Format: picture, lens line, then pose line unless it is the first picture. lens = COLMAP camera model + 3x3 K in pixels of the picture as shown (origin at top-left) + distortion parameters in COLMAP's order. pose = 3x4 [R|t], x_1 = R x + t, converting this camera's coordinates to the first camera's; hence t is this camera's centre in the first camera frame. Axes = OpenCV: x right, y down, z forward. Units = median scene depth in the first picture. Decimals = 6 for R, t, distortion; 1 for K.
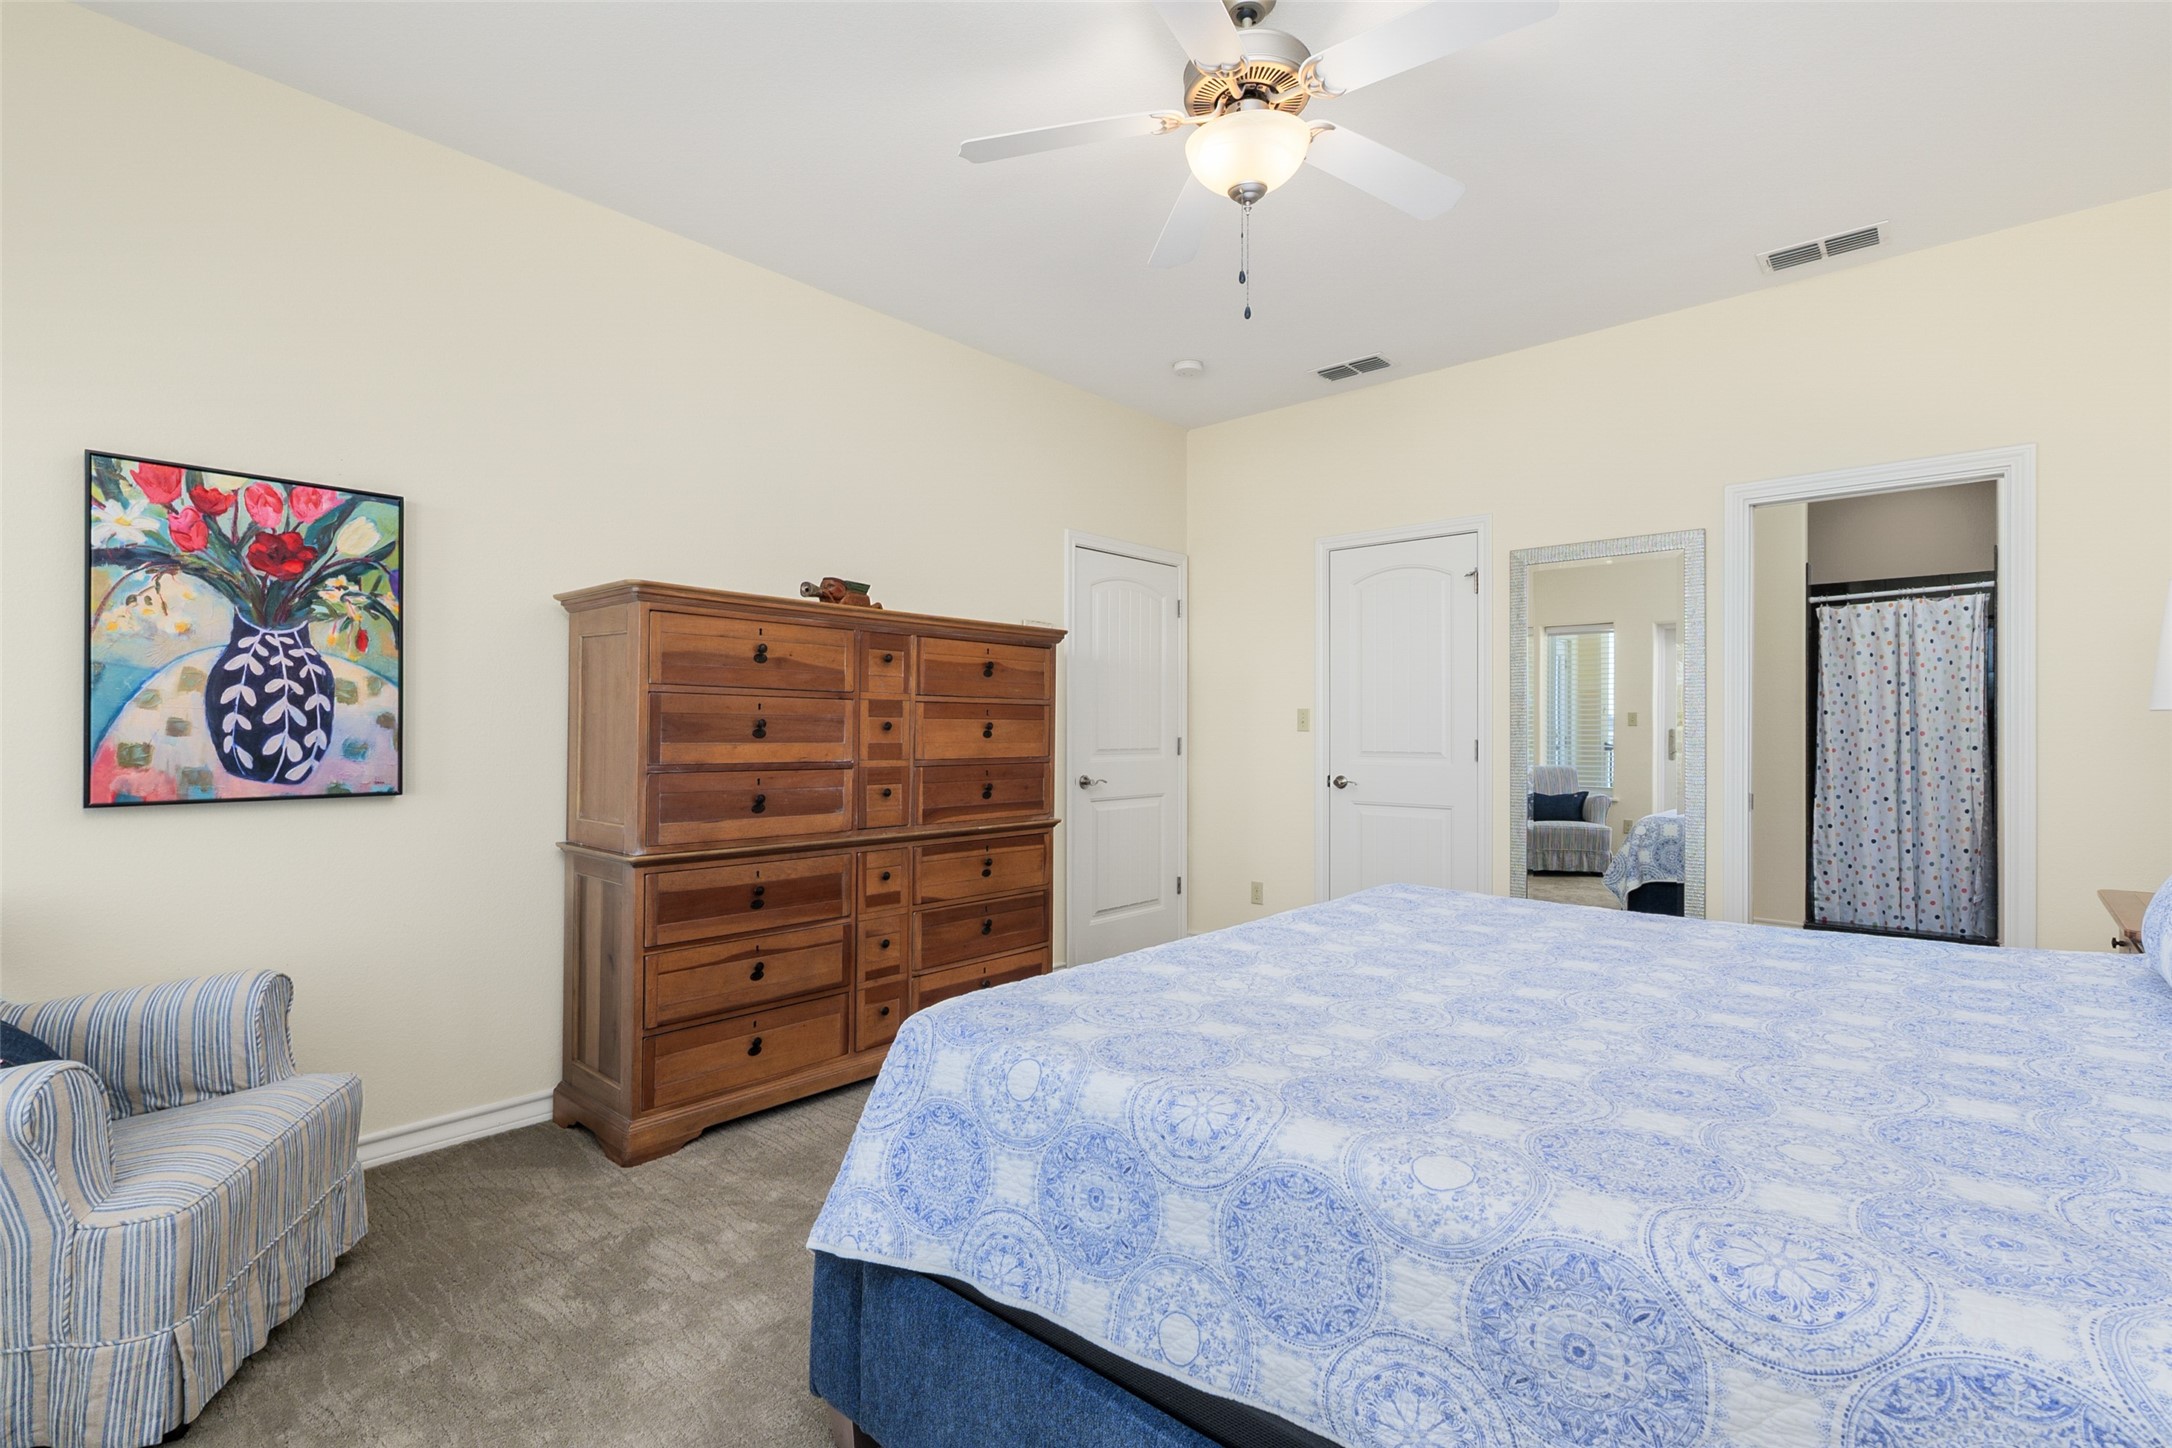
lens RADIAL K [[1034.9, 0, 1071.3], [0, 1034.9, 718.4], [0, 0, 1]] dist [-0.002556, 0.002941]
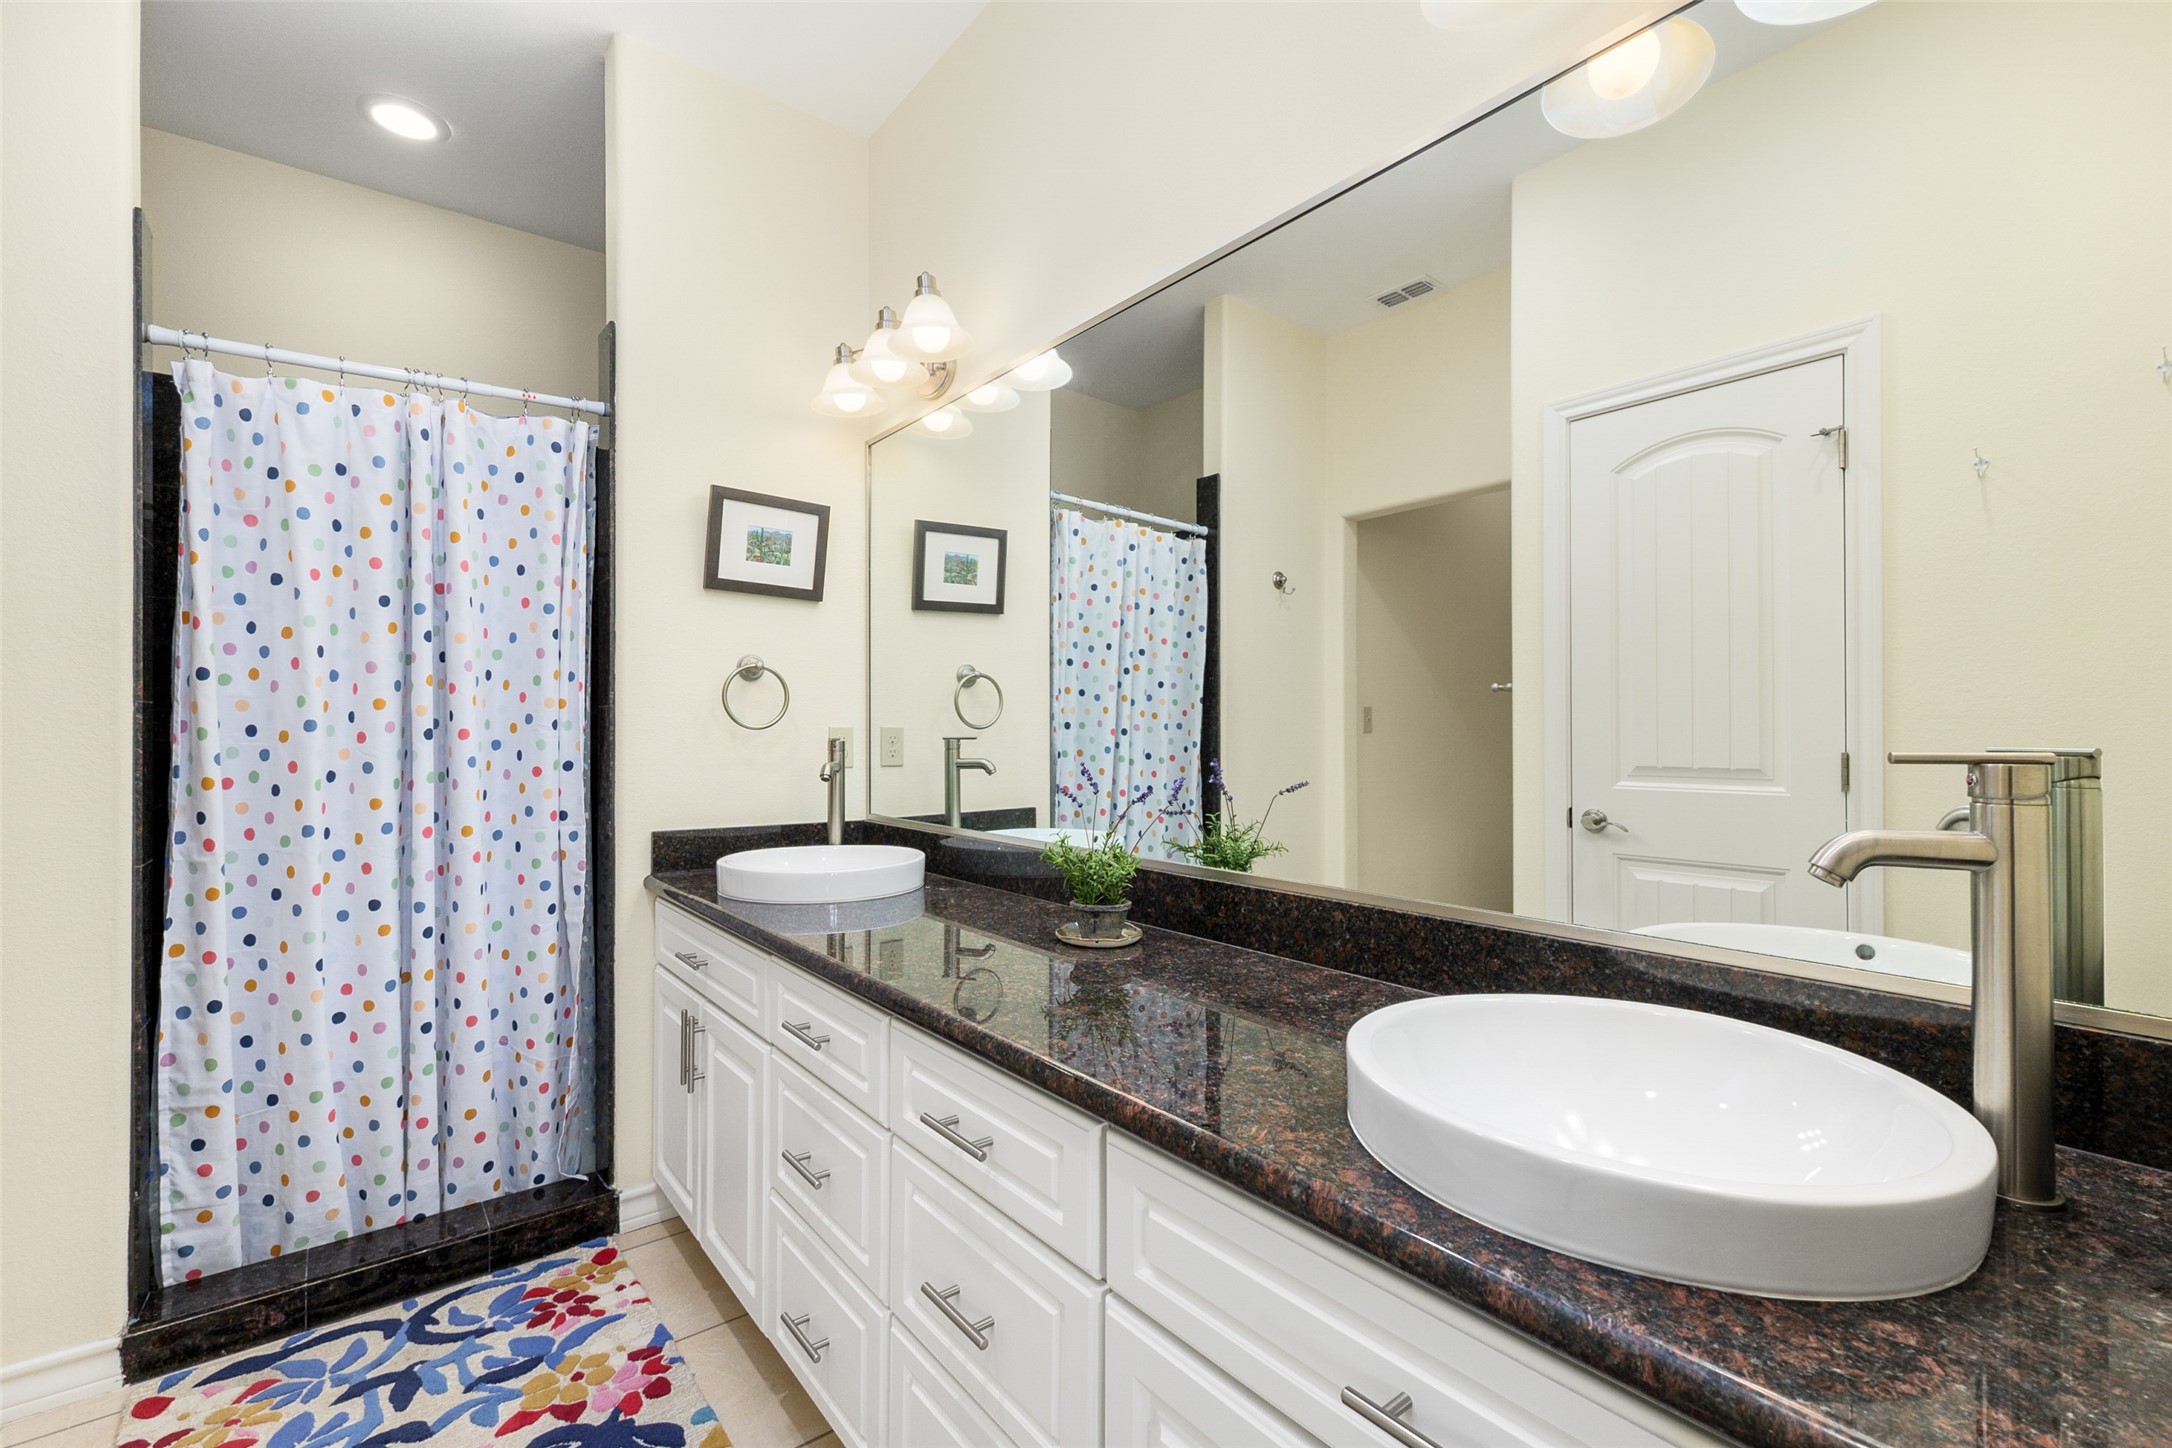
lens RADIAL K [[943.8, 0, 1067.7], [0, 943.8, 729.7], [0, 0, 1]] dist [0.005534, 0.000279]
pose [[0.189566, -0.003490, 0.981862, 0.492746], [-0.008764, 0.999948, 0.005246, 0.008592], [-0.981829, -0.009599, 0.189526, 0.682903]]
